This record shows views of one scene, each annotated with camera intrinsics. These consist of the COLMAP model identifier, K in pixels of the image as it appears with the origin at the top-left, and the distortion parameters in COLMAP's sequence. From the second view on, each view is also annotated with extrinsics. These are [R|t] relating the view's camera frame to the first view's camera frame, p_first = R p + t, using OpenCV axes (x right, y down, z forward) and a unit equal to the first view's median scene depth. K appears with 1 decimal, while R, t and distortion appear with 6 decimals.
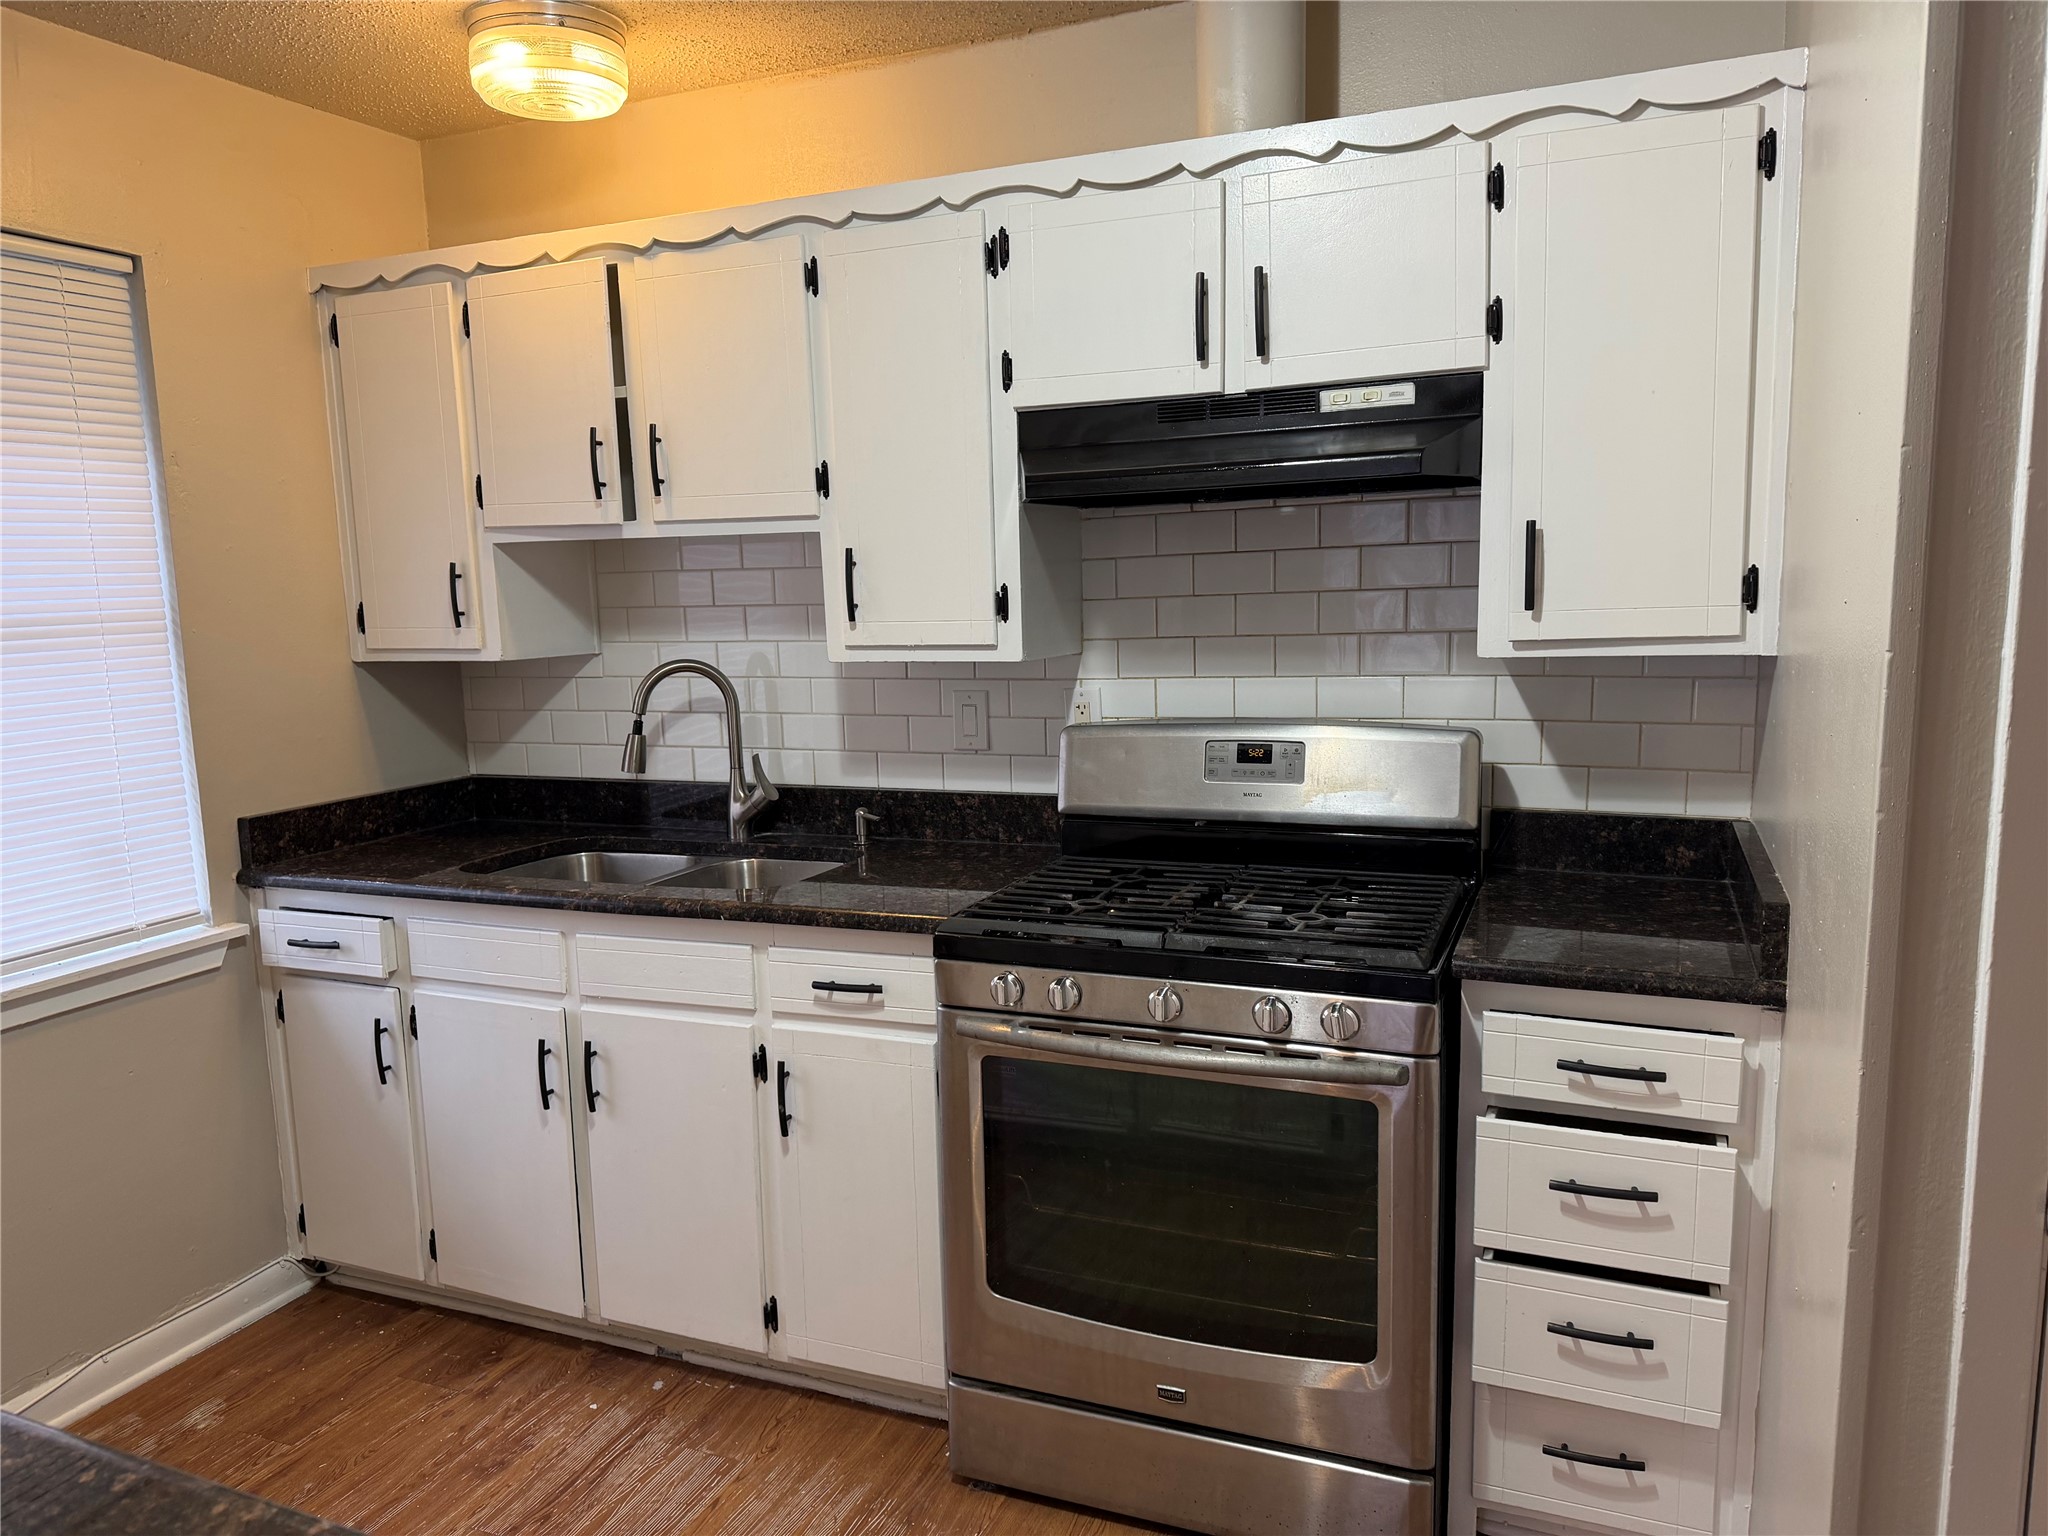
lens RADIAL K [[1418.3, 0, 1019.3], [0, 1418.3, 789.5], [0, 0, 1]] dist [0.140846, -0.229259]
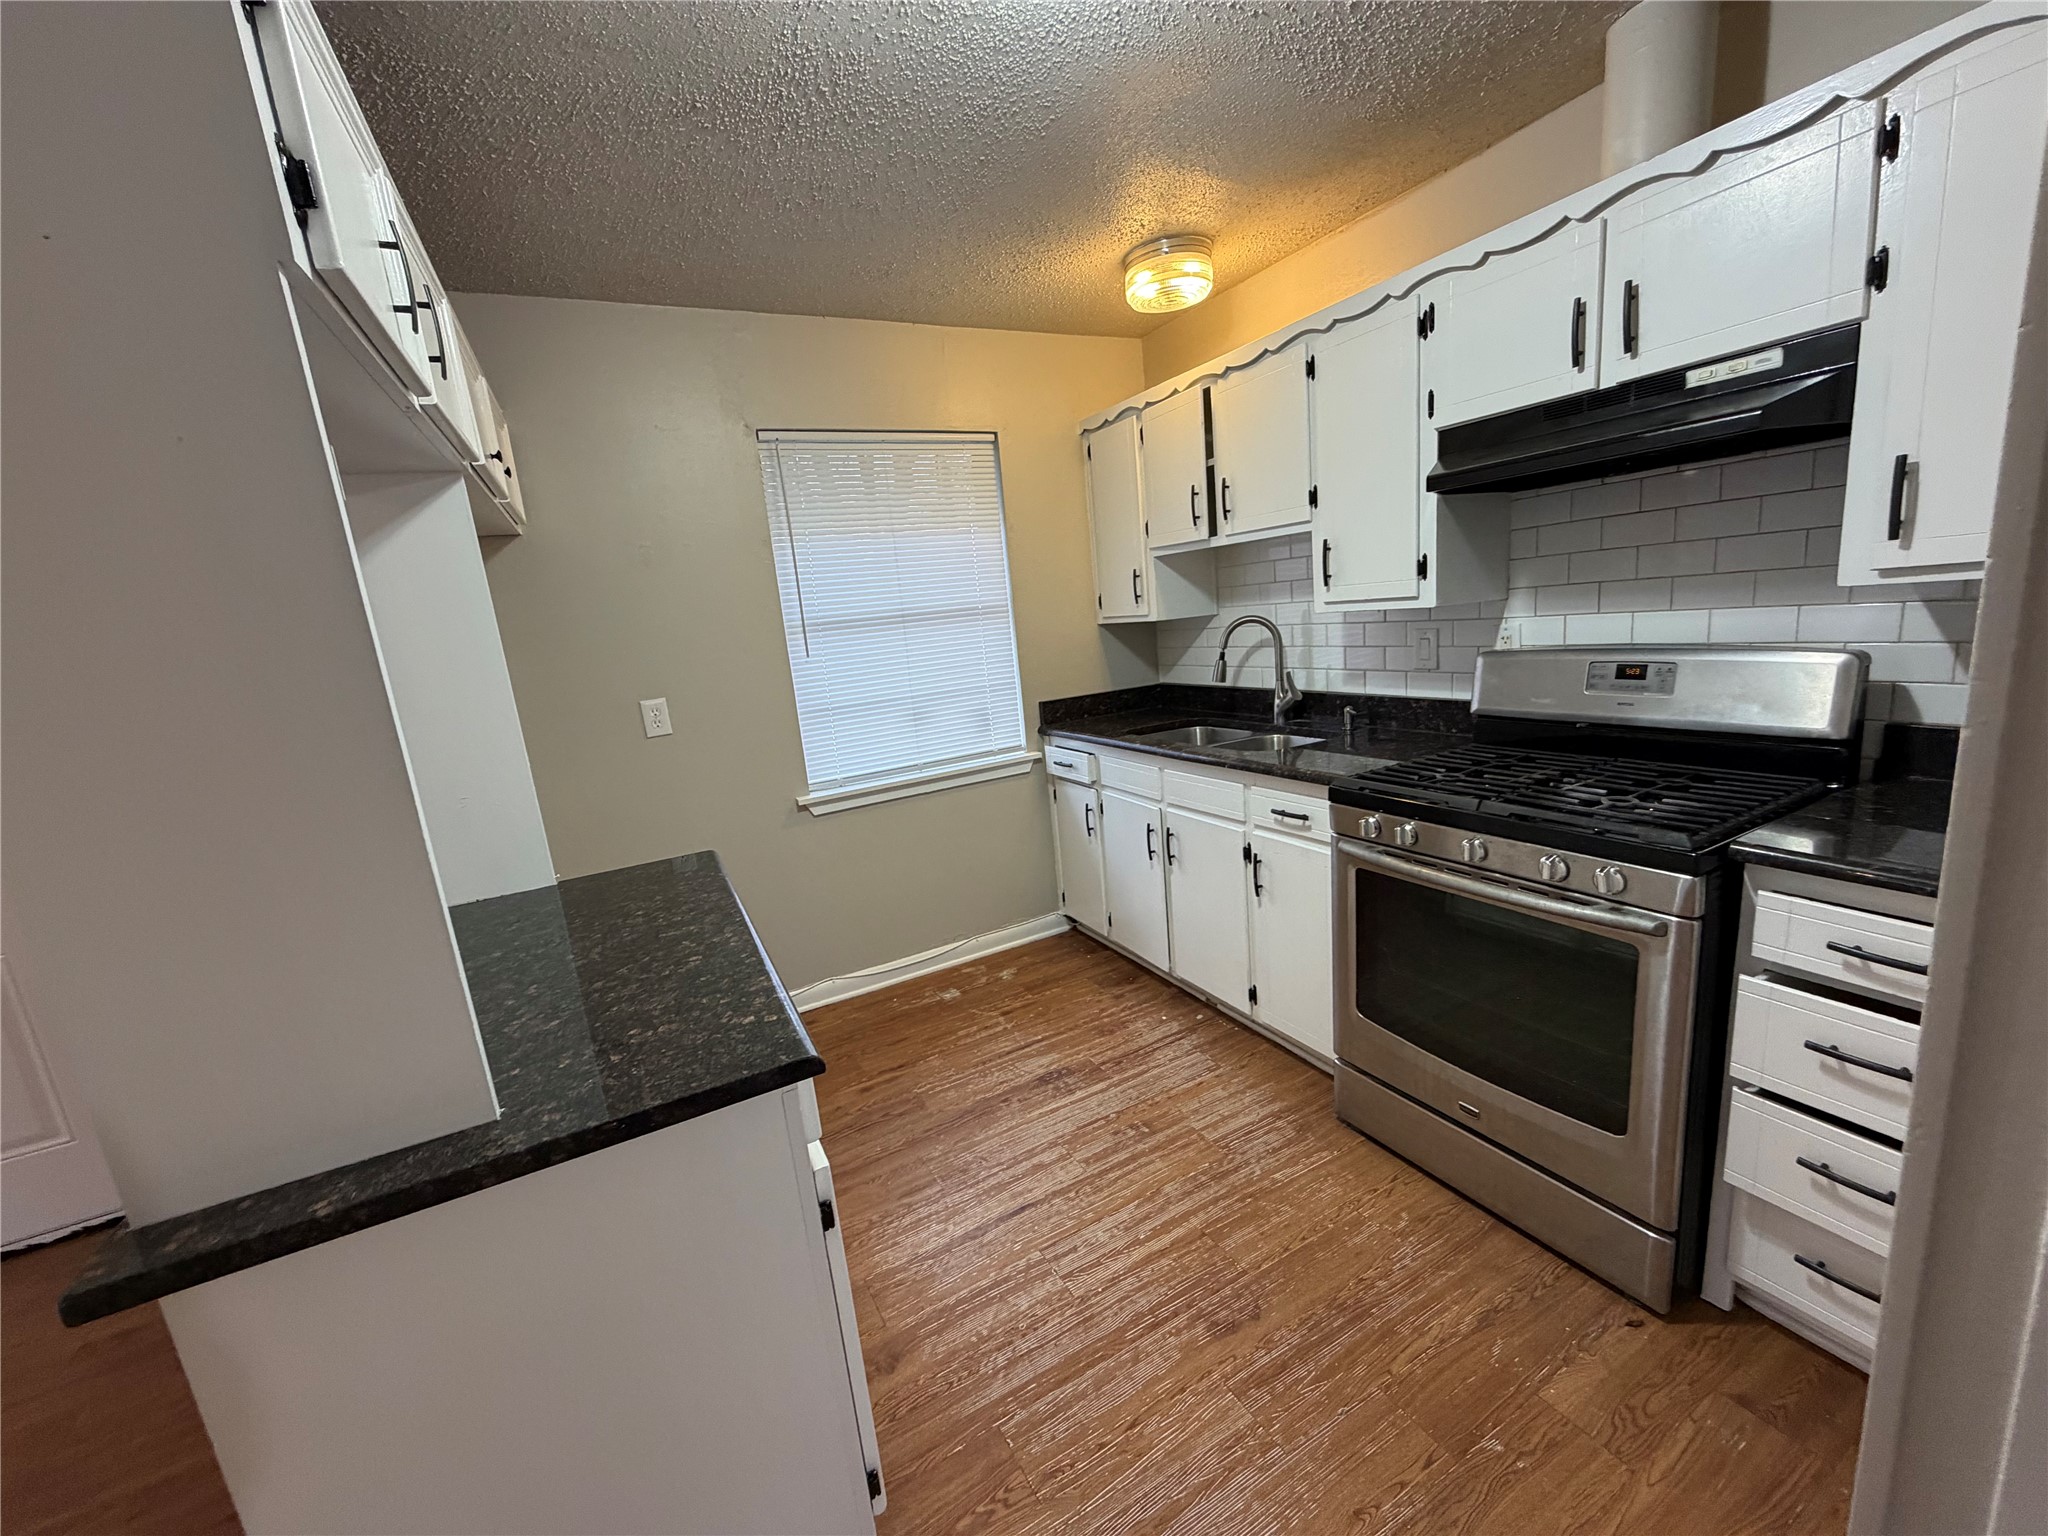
lens RADIAL K [[812.9, 0, 1024.0], [0, 812.9, 768.0], [0, 0, 1]] dist [0.002027, 0.000790]
pose [[0.775563, 0.078081, -0.626423, 0.209353], [-0.021216, 0.994985, 0.097753, 0.000774], [0.630914, -0.062523, 0.773330, 0.083680]]
